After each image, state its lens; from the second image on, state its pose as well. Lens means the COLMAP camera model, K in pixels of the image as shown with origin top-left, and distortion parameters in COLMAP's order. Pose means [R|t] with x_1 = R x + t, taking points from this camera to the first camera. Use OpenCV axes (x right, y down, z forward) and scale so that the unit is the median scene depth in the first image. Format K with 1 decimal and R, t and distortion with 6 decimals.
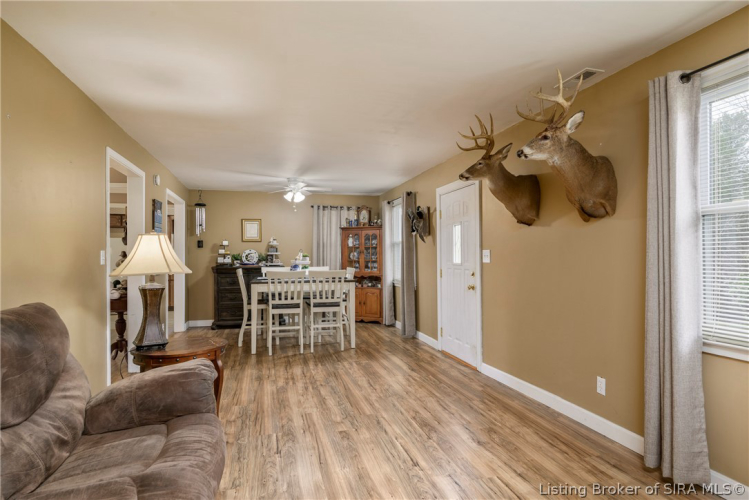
lens RADIAL K [[428.8, 0, 374.5], [0, 428.8, 250.0], [0, 0, 1]] dist [-0.000732, -0.000118]
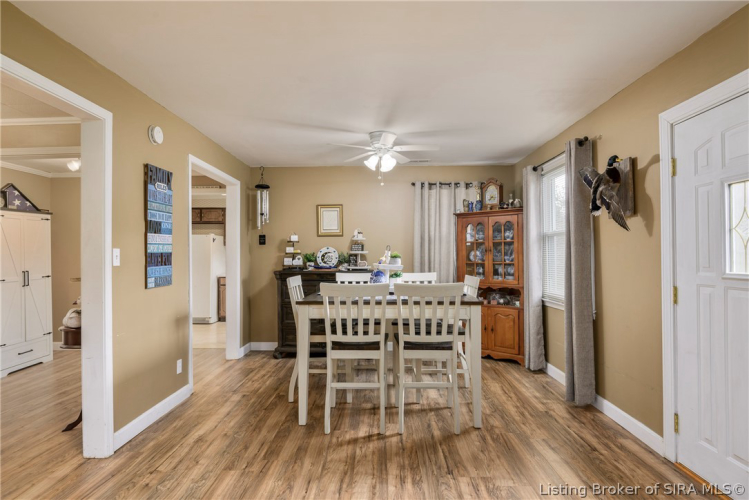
lens RADIAL K [[428.8, 0, 374.5], [0, 428.8, 250.0], [0, 0, 1]] dist [-0.000732, -0.000118]
pose [[0.963845, -0.002023, -0.266456, -0.024005], [0.002159, 0.999998, 0.000216, 0.004104], [0.266455, -0.000783, 0.963847, 0.346862]]
